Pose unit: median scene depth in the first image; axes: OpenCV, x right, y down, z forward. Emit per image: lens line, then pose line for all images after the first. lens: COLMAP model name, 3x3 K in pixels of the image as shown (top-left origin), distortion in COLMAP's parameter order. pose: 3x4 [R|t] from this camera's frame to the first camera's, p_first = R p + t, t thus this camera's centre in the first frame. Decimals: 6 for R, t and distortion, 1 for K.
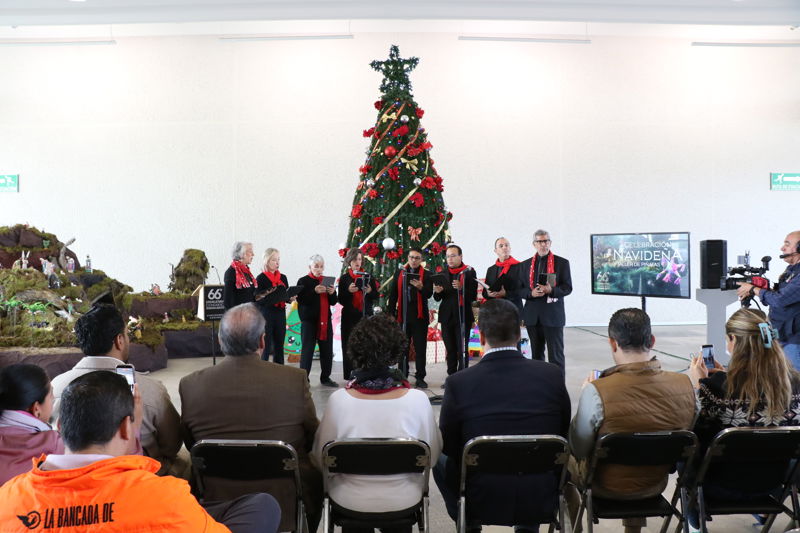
lens RADIAL K [[653.7, 0, 390.3], [0, 653.7, 276.6], [0, 0, 1]] dist [-0.181832, 0.152973]
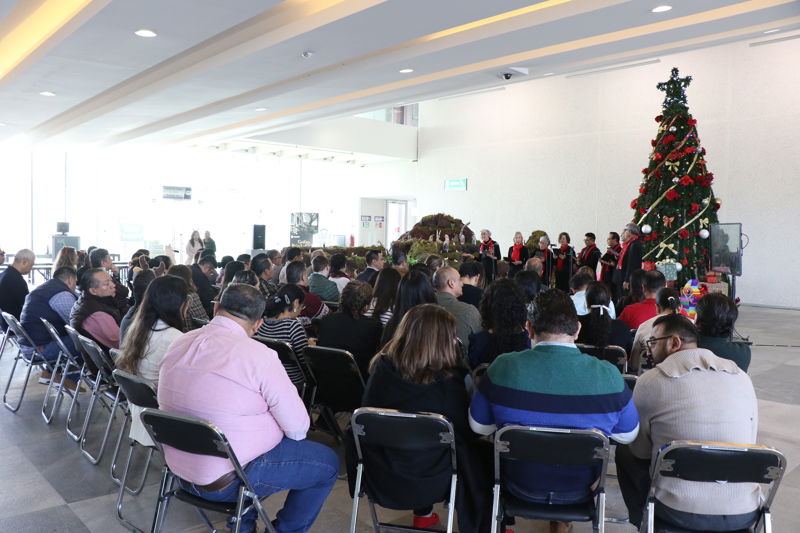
lens RADIAL K [[653.7, 0, 390.3], [0, 653.7, 276.6], [0, 0, 1]] dist [-0.181832, 0.152973]
pose [[0.657706, 0.063715, -0.750575, 0.590635], [-0.039190, 0.997961, 0.050374, -0.000050], [0.752254, -0.003717, 0.658862, -0.210929]]
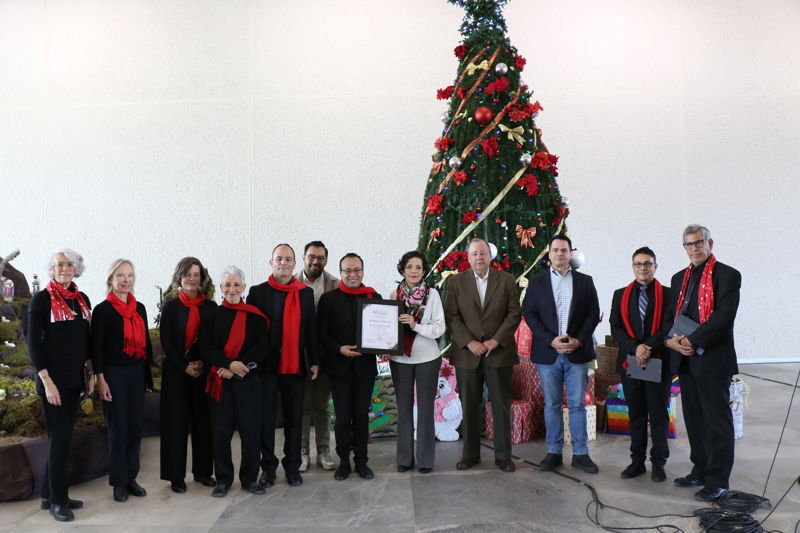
lens RADIAL K [[653.7, 0, 390.3], [0, 653.7, 276.6], [0, 0, 1]] dist [-0.181832, 0.152973]
pose [[0.999613, -0.013028, -0.024573, -0.080282], [0.012134, 0.999271, -0.036197, -0.003116], [0.025027, 0.035885, 0.999043, 0.333356]]
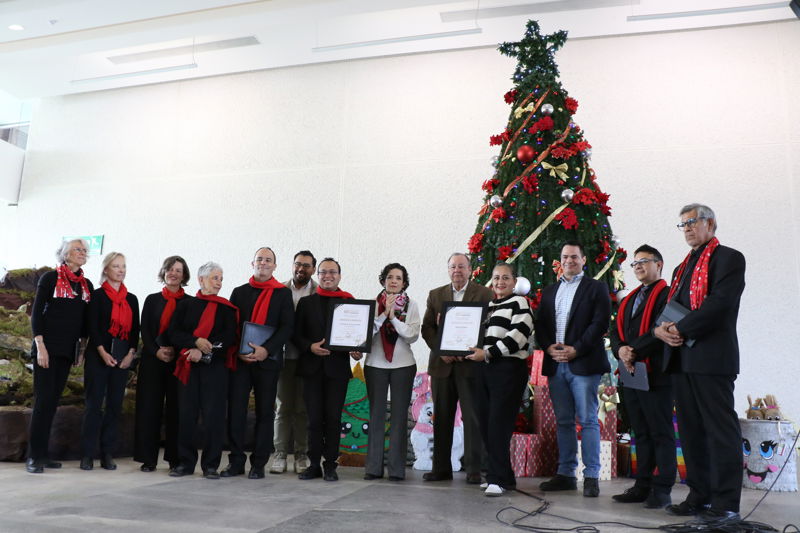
lens RADIAL K [[653.7, 0, 390.3], [0, 653.7, 276.6], [0, 0, 1]] dist [-0.181832, 0.152973]
pose [[0.960446, -0.012980, -0.278165, 0.048070], [-0.043513, 0.979647, -0.195954, 0.064723], [0.275047, 0.200306, 0.940333, 0.359941]]
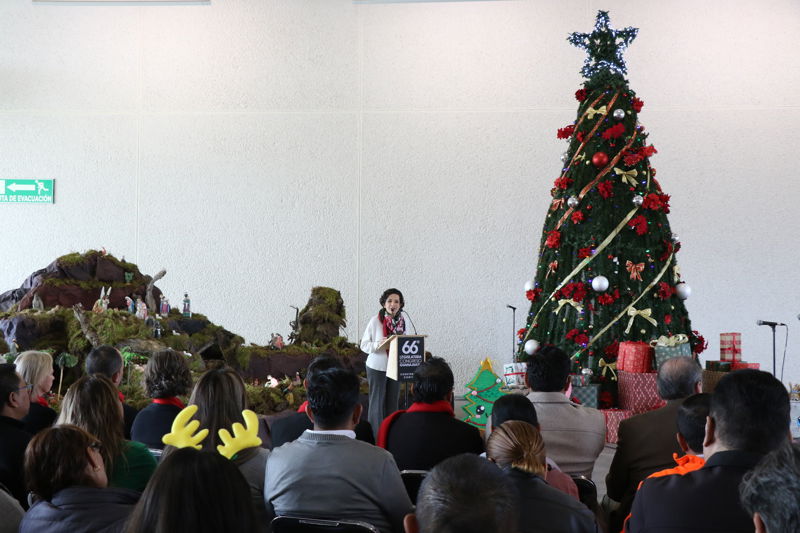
lens RADIAL K [[1013.4, 0, 396.8], [0, 1013.4, 276.0], [0, 0, 1]] dist [0.037668, 0.032903]
pose [[0.996140, 0.009559, -0.087251, -0.126525], [-0.013973, 0.998645, -0.050122, 0.001902], [0.086654, 0.051147, 0.994925, -0.164185]]
